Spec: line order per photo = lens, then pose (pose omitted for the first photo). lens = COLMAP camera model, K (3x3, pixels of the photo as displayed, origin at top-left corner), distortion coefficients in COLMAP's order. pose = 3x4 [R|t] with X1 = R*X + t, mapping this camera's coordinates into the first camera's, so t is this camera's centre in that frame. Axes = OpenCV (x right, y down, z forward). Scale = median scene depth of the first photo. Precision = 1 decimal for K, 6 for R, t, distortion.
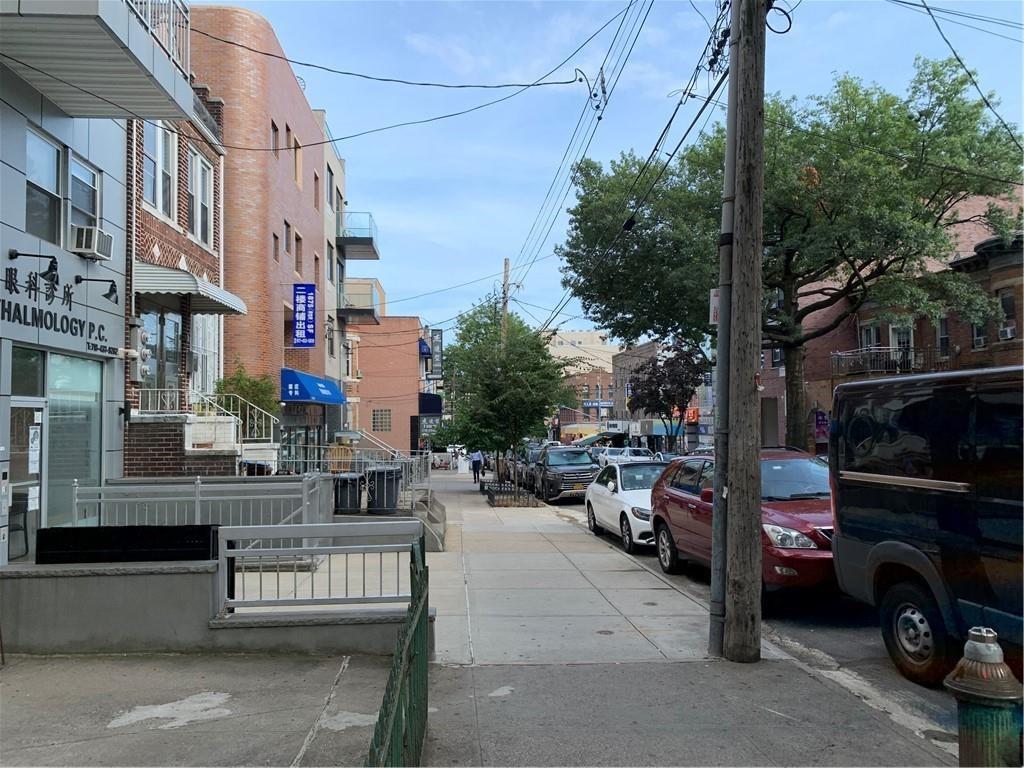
lens RADIAL K [[785.1, 0, 509.8], [0, 785.1, 392.4], [0, 0, 1]] dist [0.009387, -0.001170]
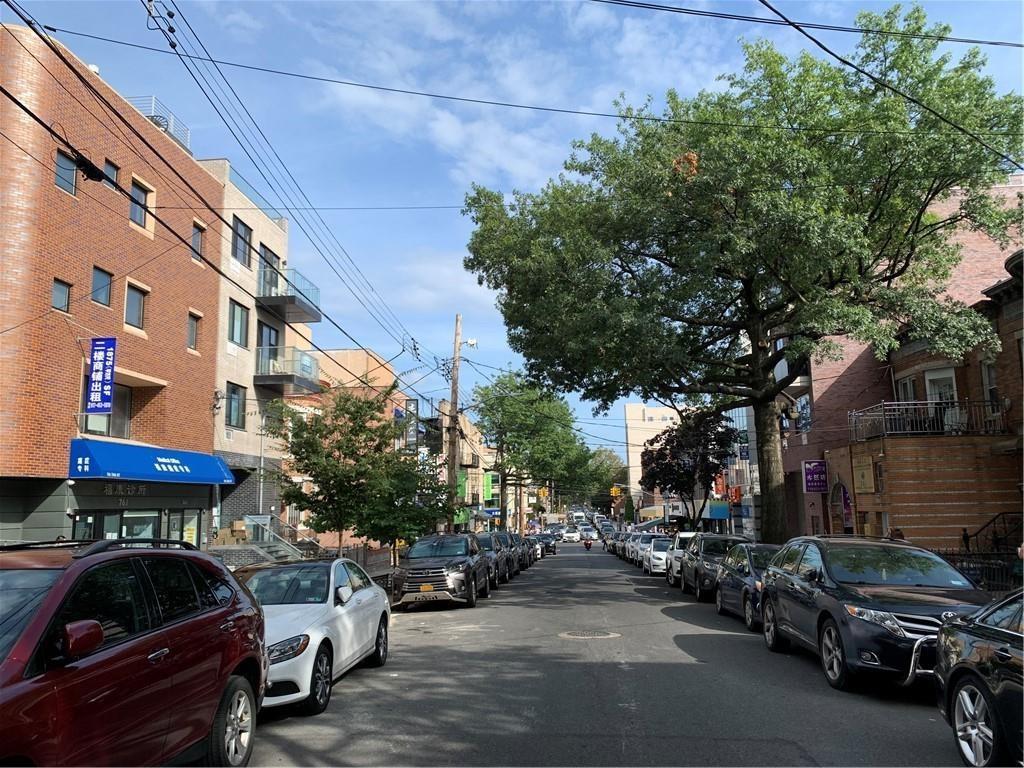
lens RADIAL K [[785.1, 0, 513.5], [0, 785.1, 377.1], [0, 0, 1]] dist [0.009387, -0.001170]
pose [[0.987909, -0.031241, -0.151852, 0.266933], [0.012248, 0.992152, -0.124433, 0.012342], [0.154547, 0.121069, 0.980539, 0.220867]]
